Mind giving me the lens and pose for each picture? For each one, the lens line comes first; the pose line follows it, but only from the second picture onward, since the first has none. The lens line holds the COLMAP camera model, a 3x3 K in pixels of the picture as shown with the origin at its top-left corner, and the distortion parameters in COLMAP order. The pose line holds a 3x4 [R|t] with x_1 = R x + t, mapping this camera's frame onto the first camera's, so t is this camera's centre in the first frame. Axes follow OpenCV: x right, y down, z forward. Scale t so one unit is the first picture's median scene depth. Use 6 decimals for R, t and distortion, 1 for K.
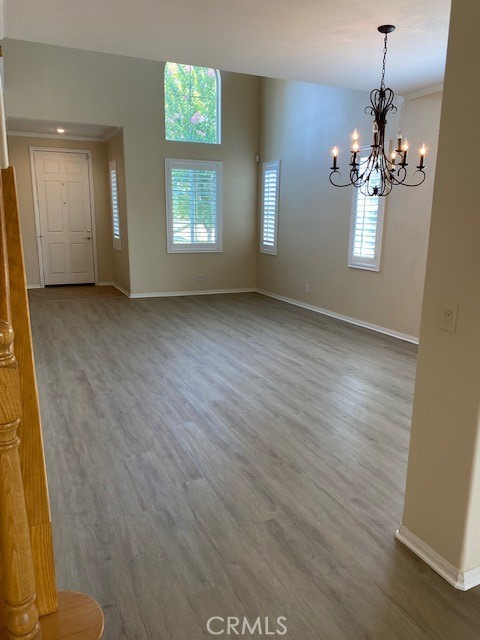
lens RADIAL K [[481.8, 0, 240.0], [0, 481.8, 320.0], [0, 0, 1]] dist [0.099351, -0.158548]
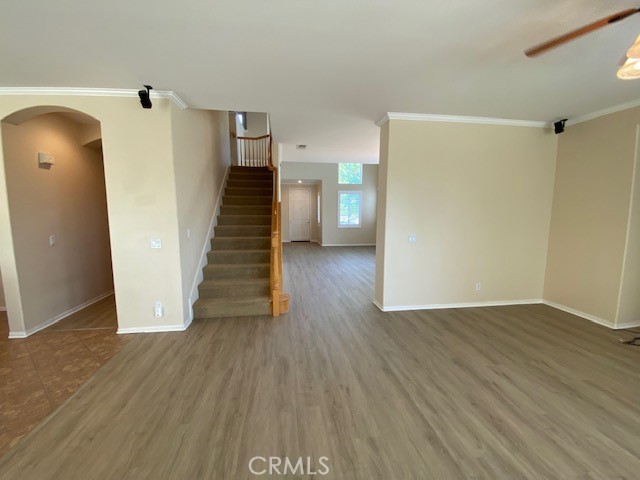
lens RADIAL K [[257.0, 0, 320.0], [0, 257.0, 240.0], [0, 0, 1]] dist [0.018732, -0.020394]
pose [[0.961527, 0.024863, -0.273582, 0.179059], [-0.053749, 0.993674, -0.098601, 0.079388], [0.269399, 0.109512, 0.956782, -0.381942]]
